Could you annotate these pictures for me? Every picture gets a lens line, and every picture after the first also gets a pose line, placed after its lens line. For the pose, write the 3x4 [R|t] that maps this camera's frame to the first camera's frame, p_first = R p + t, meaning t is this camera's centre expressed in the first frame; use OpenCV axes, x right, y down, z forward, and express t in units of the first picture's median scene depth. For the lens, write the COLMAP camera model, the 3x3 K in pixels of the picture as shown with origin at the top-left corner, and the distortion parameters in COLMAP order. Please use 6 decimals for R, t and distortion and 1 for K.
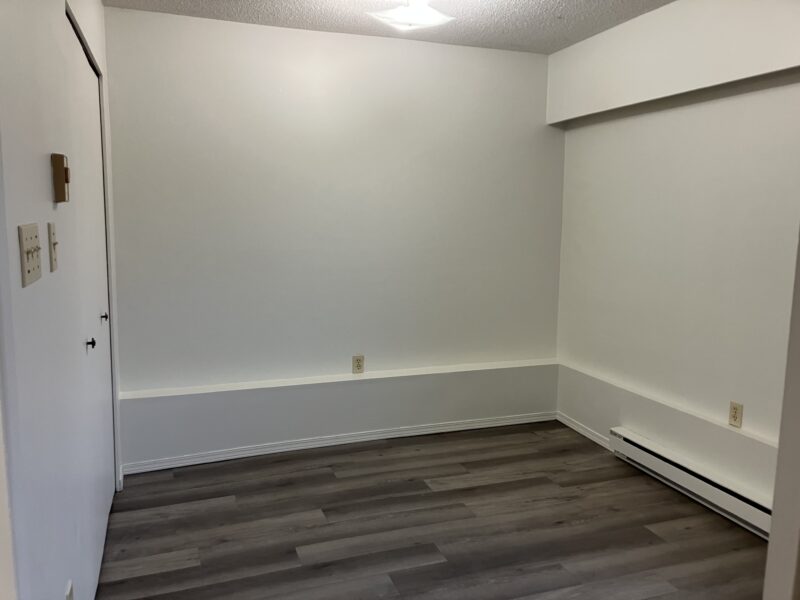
lens RADIAL K [[661.4, 0, 400.0], [0, 661.4, 300.4], [0, 0, 1]] dist [0.043221, -0.007882]
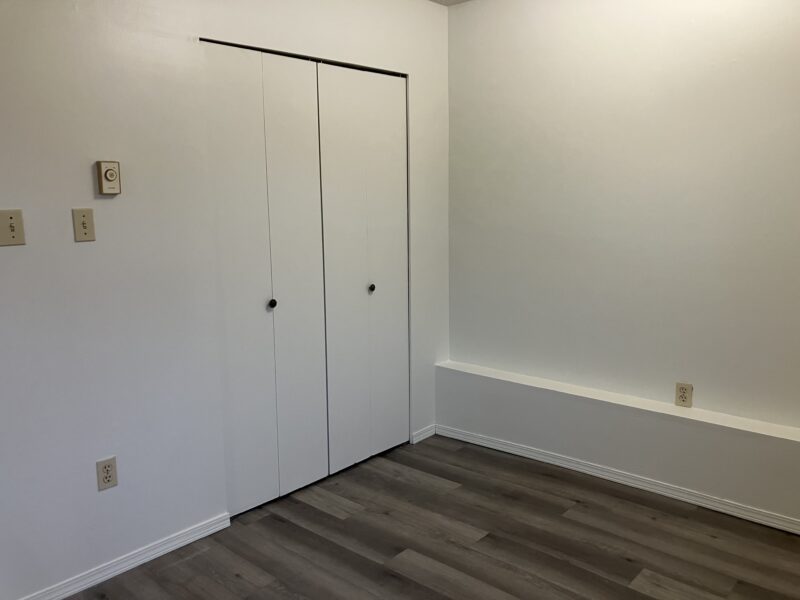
lens RADIAL K [[661.4, 0, 400.9], [0, 661.4, 298.7], [0, 0, 1]] dist [0.043221, -0.007882]
pose [[0.477102, 0.123818, -0.870082, 0.512979], [-0.100480, 0.991219, 0.085959, -0.052789], [0.873085, 0.046414, 0.485354, 0.422355]]
